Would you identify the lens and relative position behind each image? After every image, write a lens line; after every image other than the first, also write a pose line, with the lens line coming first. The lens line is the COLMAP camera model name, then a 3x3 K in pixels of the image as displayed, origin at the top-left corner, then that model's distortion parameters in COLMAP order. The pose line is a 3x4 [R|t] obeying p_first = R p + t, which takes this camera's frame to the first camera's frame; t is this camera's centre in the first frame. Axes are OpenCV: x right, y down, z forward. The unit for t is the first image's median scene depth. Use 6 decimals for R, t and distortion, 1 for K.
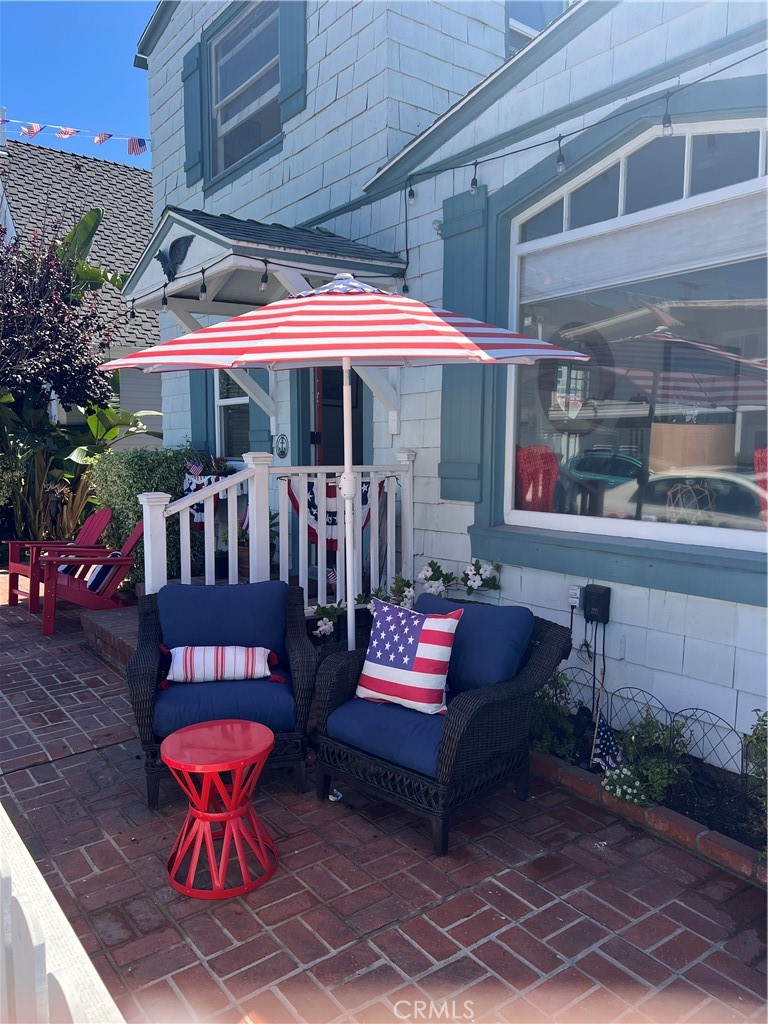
lens RADIAL K [[757.5, 0, 382.1], [0, 757.5, 514.6], [0, 0, 1]] dist [0.042369, -0.069407]
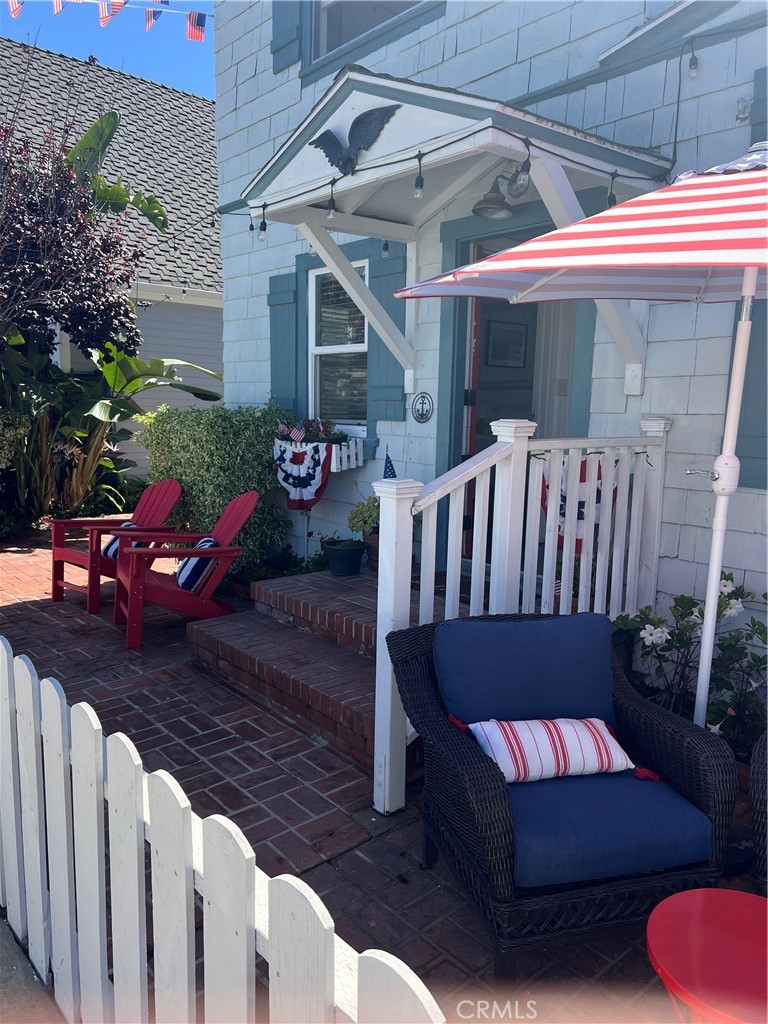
lens RADIAL K [[758.6, 0, 384.0], [0, 758.6, 512.0], [0, 0, 1]] dist [0.059039, -0.080759]
pose [[0.997358, 0.008929, 0.072096, -0.228773], [-0.012675, 0.998583, 0.051679, -0.021713], [-0.071533, -0.052456, 0.996058, 0.207021]]
